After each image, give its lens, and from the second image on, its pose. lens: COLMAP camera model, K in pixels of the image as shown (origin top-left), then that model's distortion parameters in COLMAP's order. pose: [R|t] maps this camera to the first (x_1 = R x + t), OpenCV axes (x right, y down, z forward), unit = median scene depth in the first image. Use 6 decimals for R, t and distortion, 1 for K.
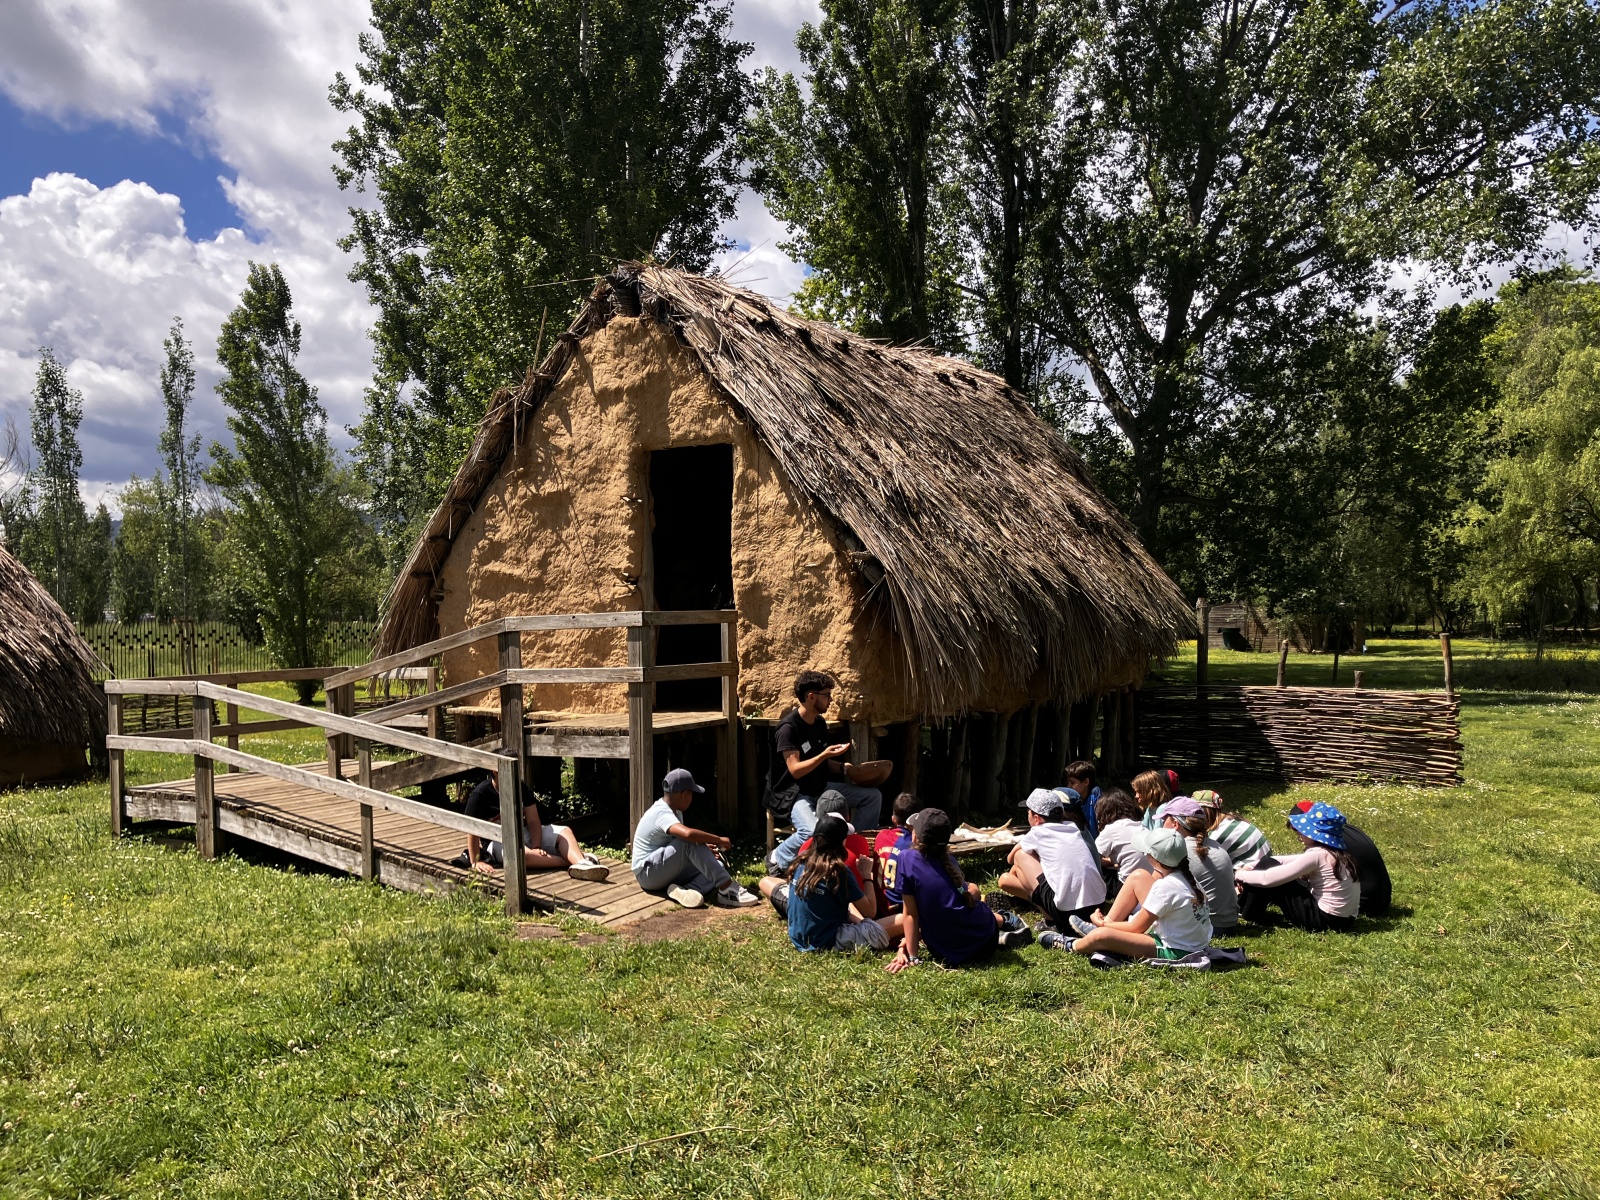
lens RADIAL K [[1311.9, 0, 804.2], [0, 1311.9, 608.7], [0, 0, 1]] dist [0.011758, -0.029139]
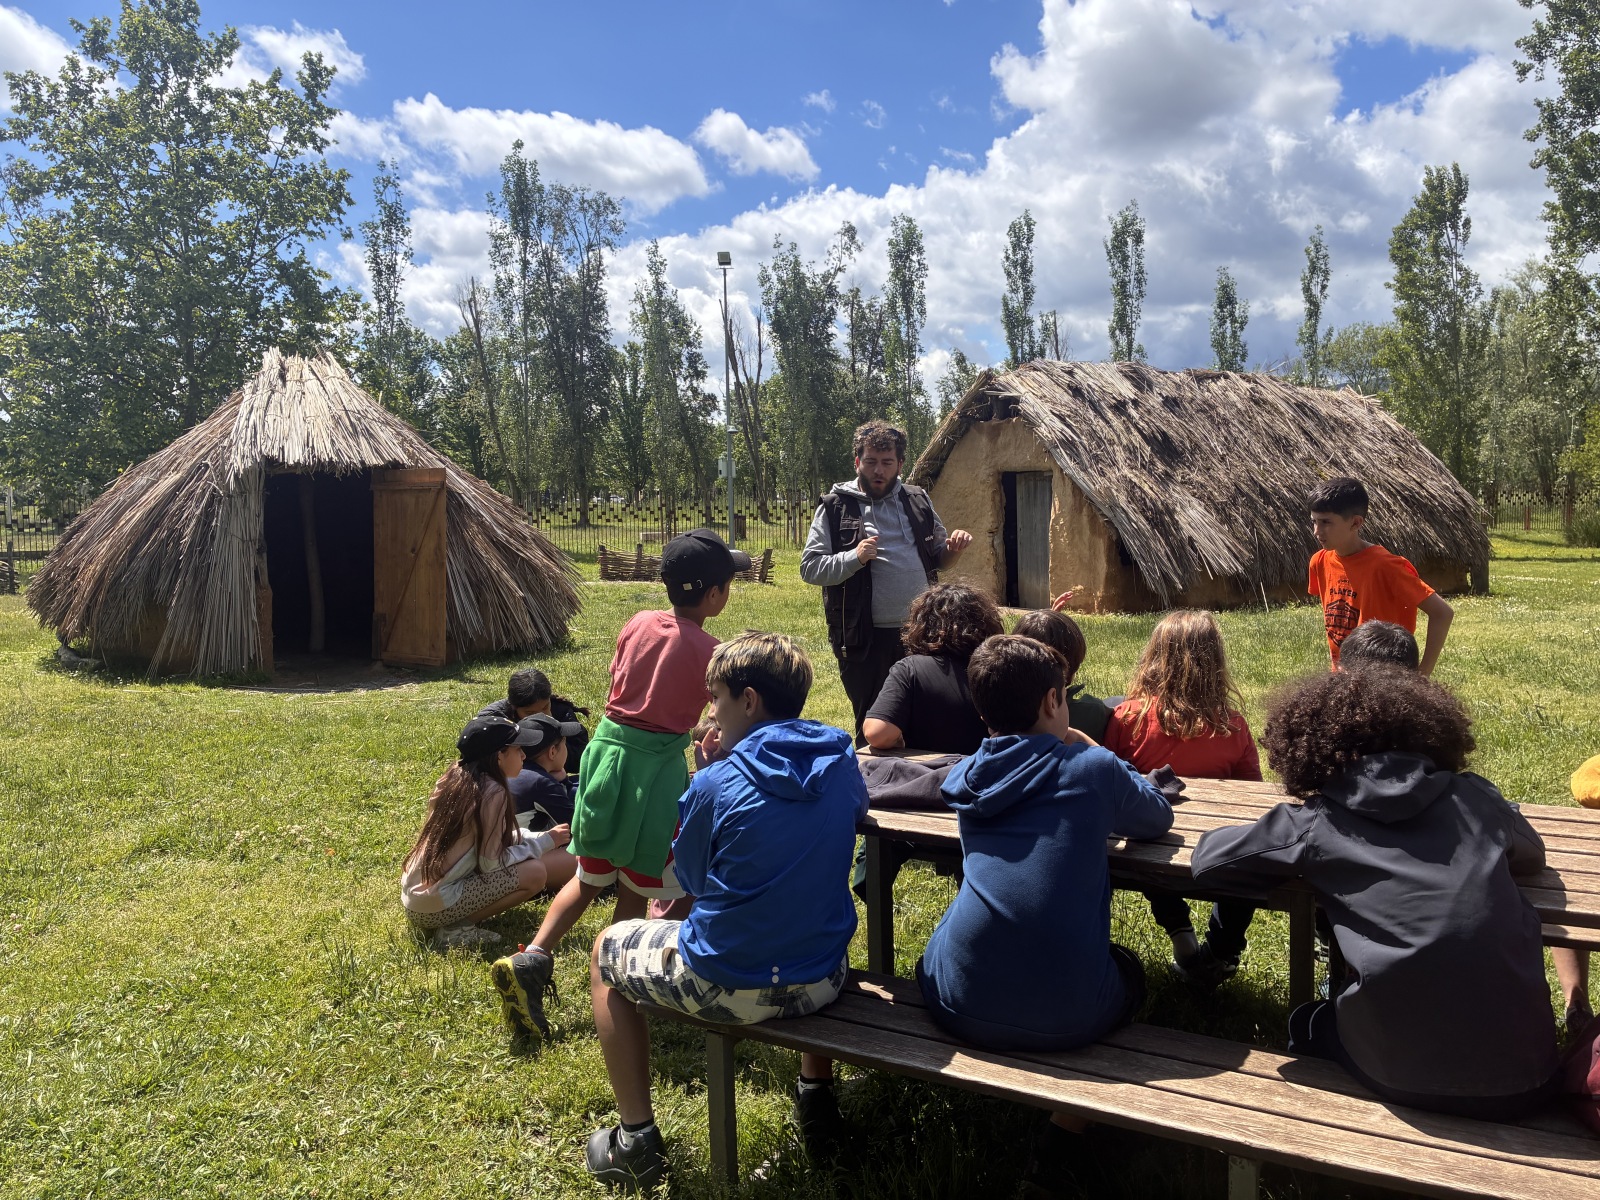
lens RADIAL K [[1213.6, 0, 813.8], [0, 1213.6, 599.2], [0, 0, 1]] dist [0.033027, -0.043405]
pose [[0.756084, 0.053110, -0.652317, -0.378397], [0.007390, 0.995946, 0.089653, 0.030534], [0.654433, -0.072606, 0.752626, -0.537811]]
